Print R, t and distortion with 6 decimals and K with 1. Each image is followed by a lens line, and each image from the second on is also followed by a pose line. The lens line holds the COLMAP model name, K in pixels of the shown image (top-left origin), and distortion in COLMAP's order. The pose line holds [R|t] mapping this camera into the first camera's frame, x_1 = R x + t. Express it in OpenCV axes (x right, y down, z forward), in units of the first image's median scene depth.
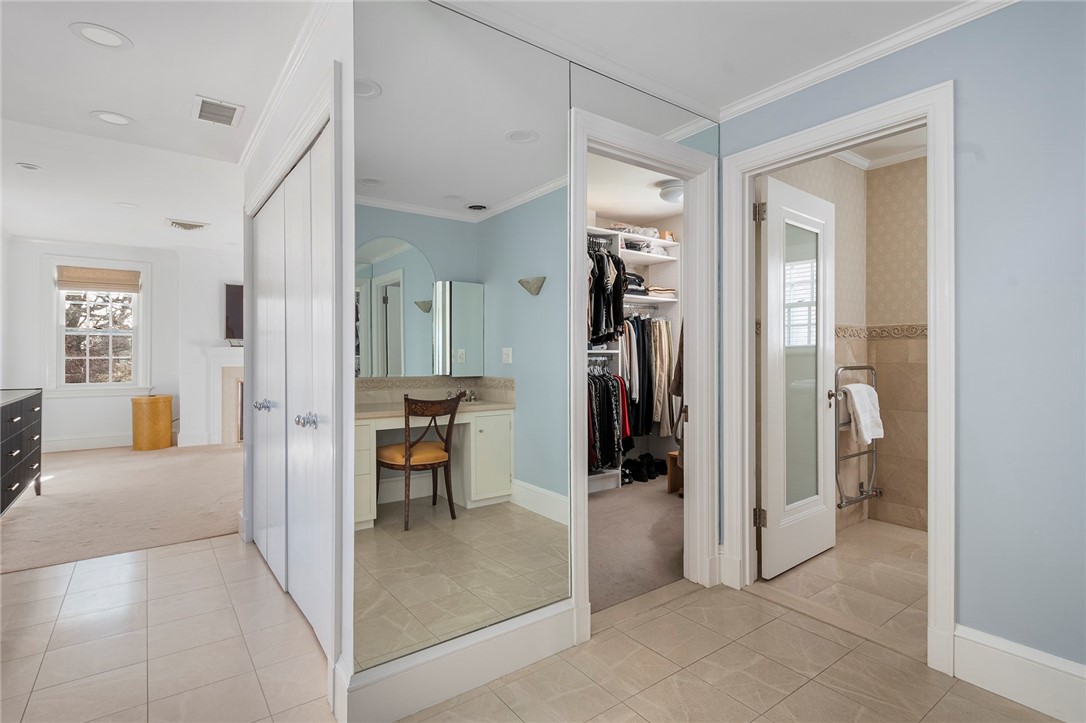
lens RADIAL K [[525.1, 0, 542.8], [0, 525.1, 365.4], [0, 0, 1]] dist [-0.001097, -0.000351]
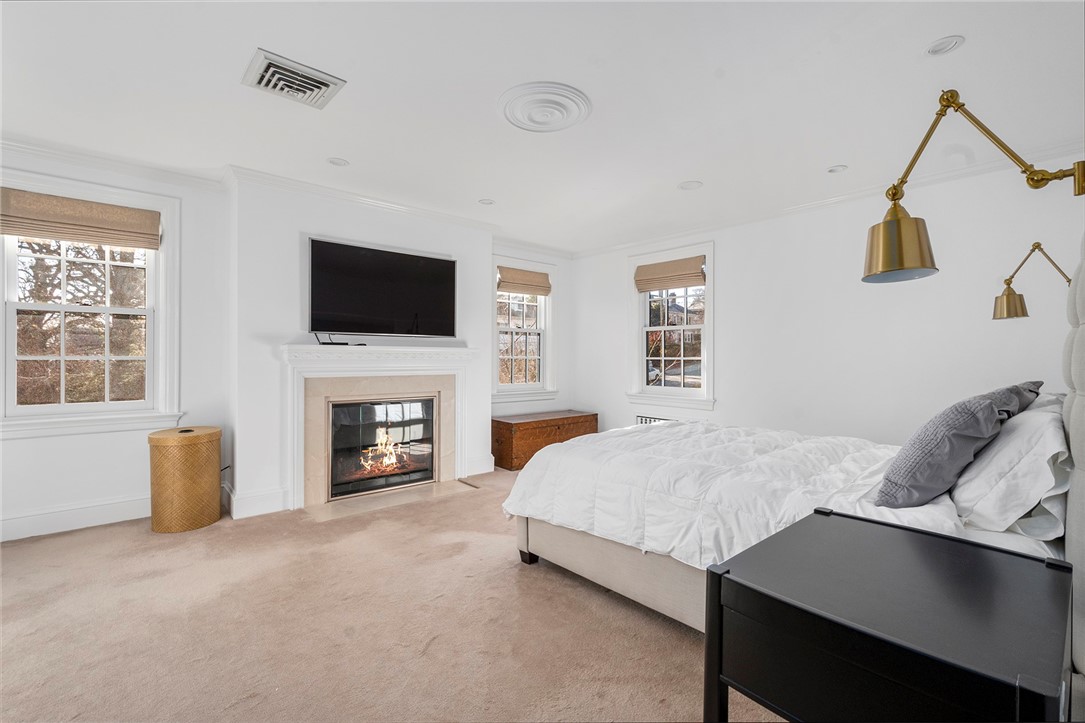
lens RADIAL K [[475.2, 0, 541.5], [0, 475.2, 357.0], [0, 0, 1]] dist [0.002475, 0.000444]
pose [[0.995868, 0.008898, 0.090371, -0.403311], [-0.010540, 0.999788, 0.017706, -0.035142], [-0.090194, -0.018586, 0.995751, 0.447564]]
